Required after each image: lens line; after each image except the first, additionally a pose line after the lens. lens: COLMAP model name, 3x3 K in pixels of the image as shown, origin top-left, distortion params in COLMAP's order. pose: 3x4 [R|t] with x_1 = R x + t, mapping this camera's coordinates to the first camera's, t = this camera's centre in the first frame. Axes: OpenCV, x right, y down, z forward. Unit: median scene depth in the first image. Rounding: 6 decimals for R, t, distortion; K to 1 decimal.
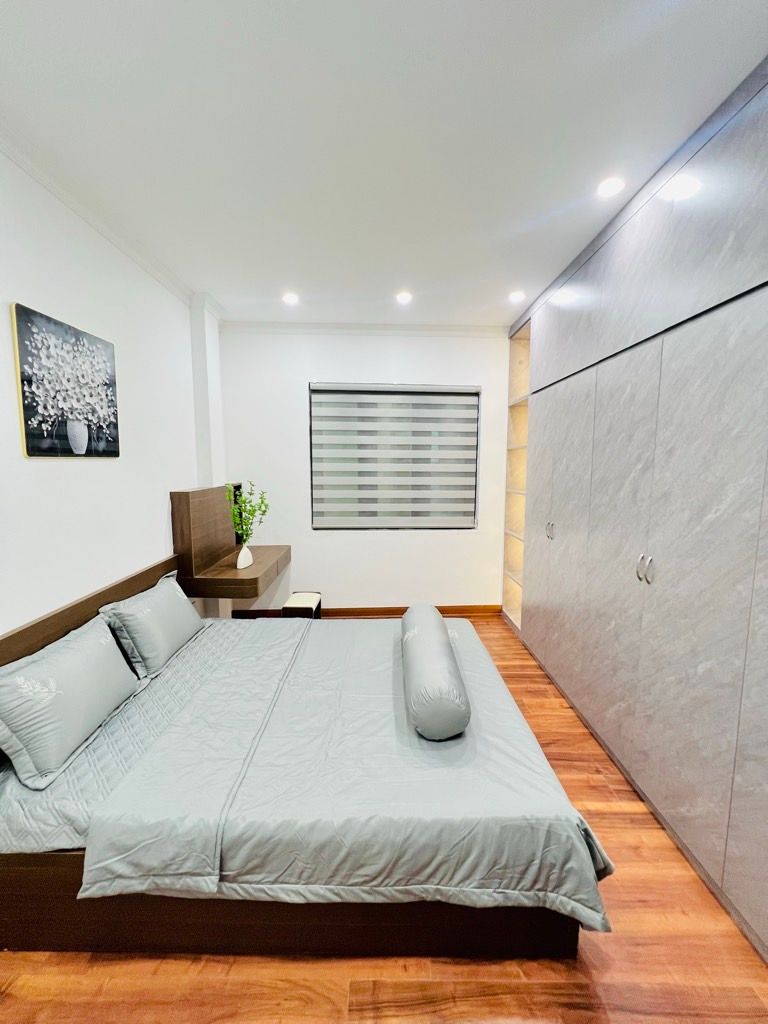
lens RADIAL K [[408.8, 0, 381.5], [0, 408.8, 510.6], [0, 0, 1]] dist [-0.002169, 0.000690]
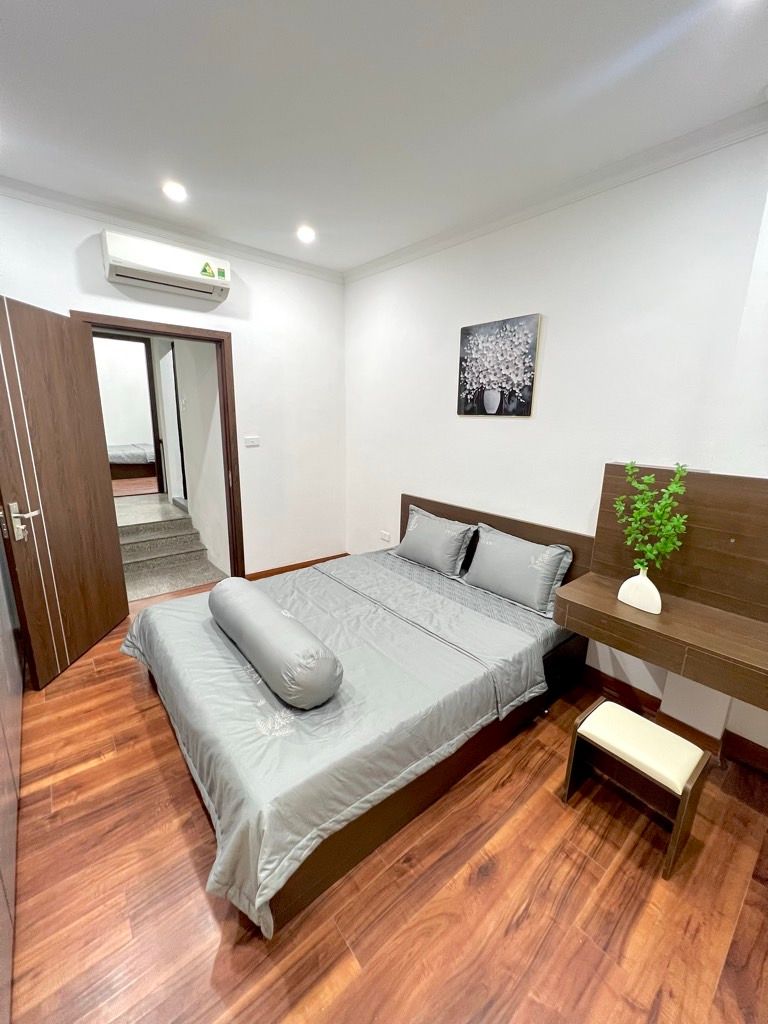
lens RADIAL K [[408.8, 0, 380.6], [0, 408.8, 510.1], [0, 0, 1]] dist [-0.002169, 0.000690]
pose [[-0.770830, 0.127101, -0.624233, 0.513108], [-0.103767, 0.941756, 0.319888, -0.246242], [0.628533, 0.311354, -0.712744, 1.952841]]
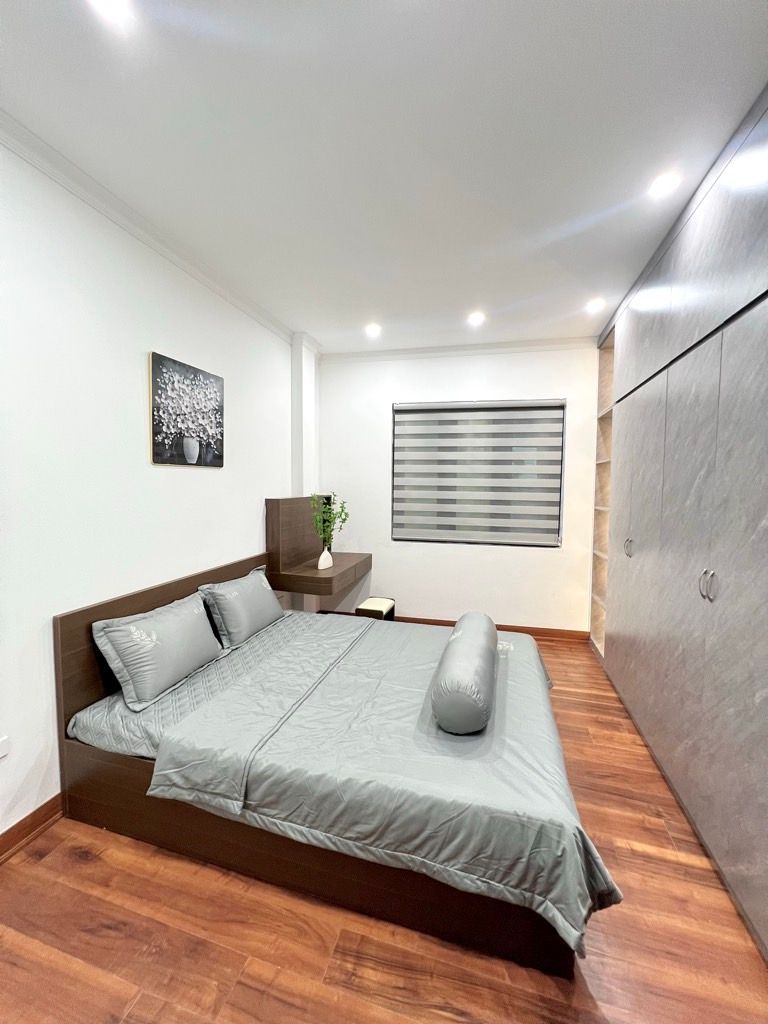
lens RADIAL K [[408.8, 0, 381.4], [0, 408.8, 510.7], [0, 0, 1]] dist [-0.002169, 0.000690]
pose [[0.960774, 0.024579, -0.276241, 0.199766], [-0.040257, 0.997875, -0.051225, 0.053874], [0.274395, 0.060337, 0.959722, -0.062586]]
